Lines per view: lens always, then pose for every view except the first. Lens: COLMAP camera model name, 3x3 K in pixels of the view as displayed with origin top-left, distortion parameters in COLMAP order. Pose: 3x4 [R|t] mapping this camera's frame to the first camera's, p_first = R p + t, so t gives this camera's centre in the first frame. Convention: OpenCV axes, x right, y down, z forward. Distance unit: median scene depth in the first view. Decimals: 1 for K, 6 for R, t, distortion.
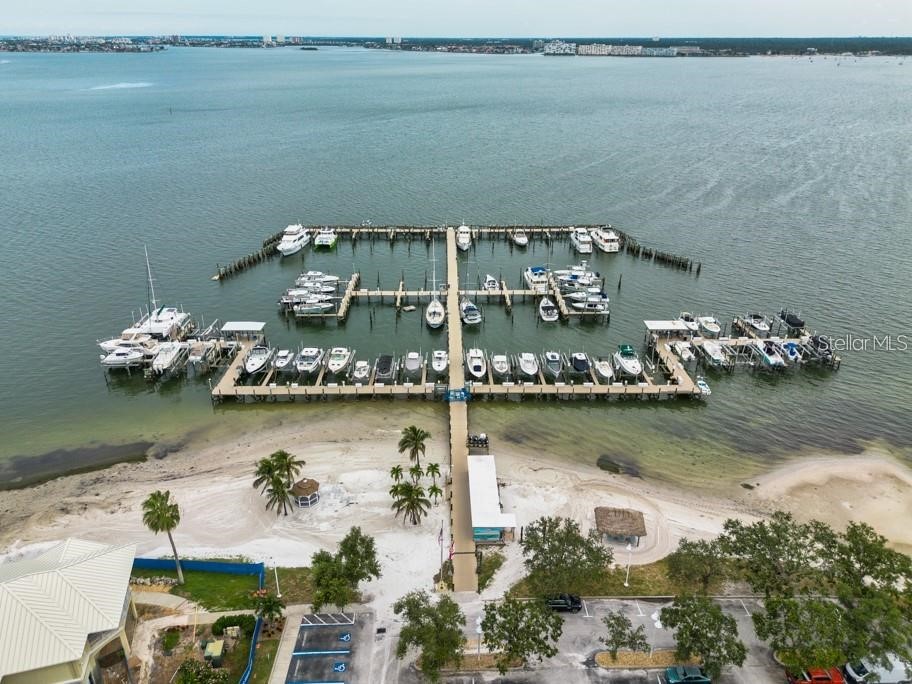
lens RADIAL K [[657.3, 0, 456.0], [0, 657.3, 342.0], [0, 0, 1]] dist [0.072556, -0.079847]
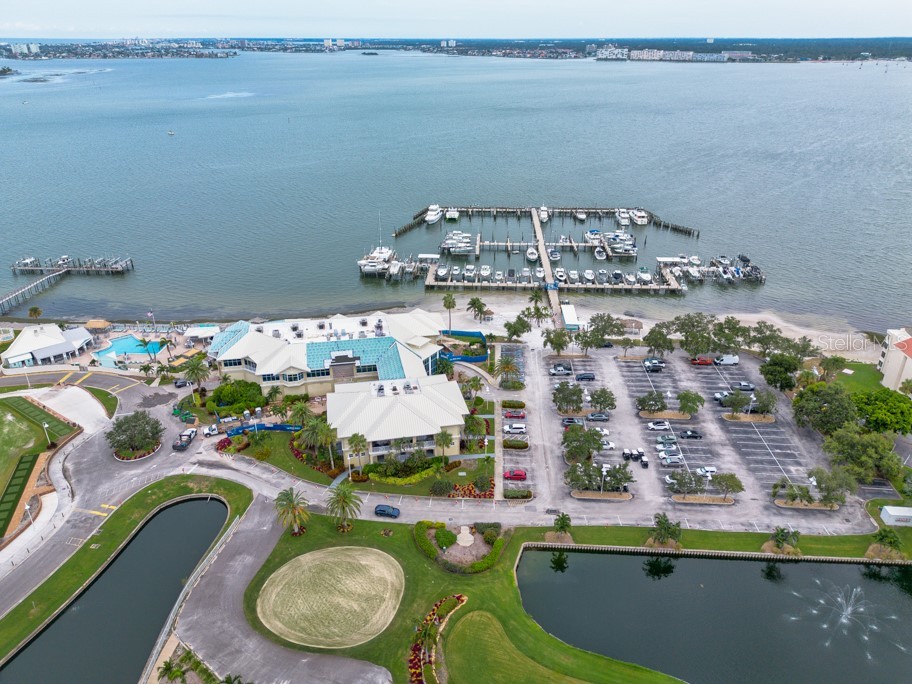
lens RADIAL K [[657.3, 0, 456.0], [0, 657.3, 342.0], [0, 0, 1]] dist [0.072556, -0.079847]
pose [[0.997559, 0.026576, -0.064569, -0.105130], [-0.026592, 0.999646, 0.000620, 0.175698], [0.064563, 0.001098, 0.997913, -0.664357]]
